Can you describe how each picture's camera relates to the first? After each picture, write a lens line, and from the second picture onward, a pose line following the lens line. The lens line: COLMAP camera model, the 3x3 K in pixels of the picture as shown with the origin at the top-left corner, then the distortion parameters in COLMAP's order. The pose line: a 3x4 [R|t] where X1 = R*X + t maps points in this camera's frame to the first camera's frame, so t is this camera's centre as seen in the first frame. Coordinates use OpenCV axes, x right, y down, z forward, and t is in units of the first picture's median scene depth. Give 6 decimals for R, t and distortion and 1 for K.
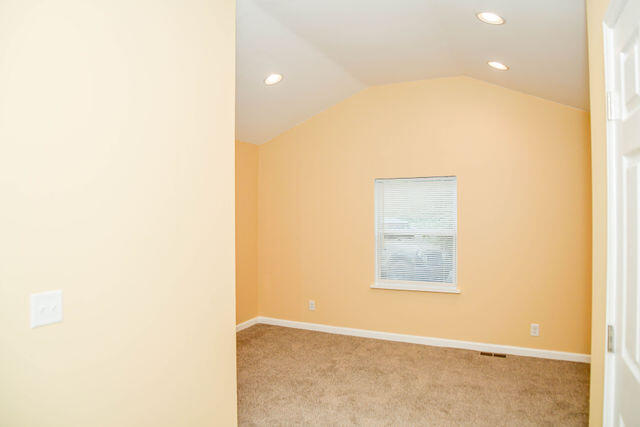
lens RADIAL K [[440.2, 0, 319.3], [0, 440.2, 213.9], [0, 0, 1]] dist [-0.079400, 0.030290]
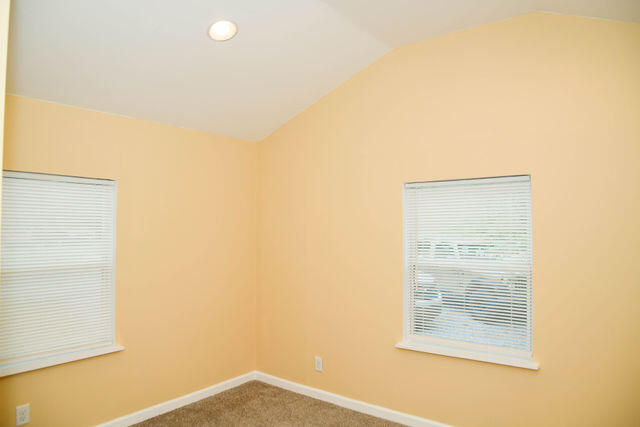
lens RADIAL K [[440.2, 0, 320.7], [0, 440.2, 212.0], [0, 0, 1]] dist [-0.079400, 0.030290]
pose [[0.979257, -0.002609, -0.202604, 0.132318], [-0.005584, 0.999190, -0.039859, -0.007558], [0.202544, 0.040164, 0.978449, 0.310087]]
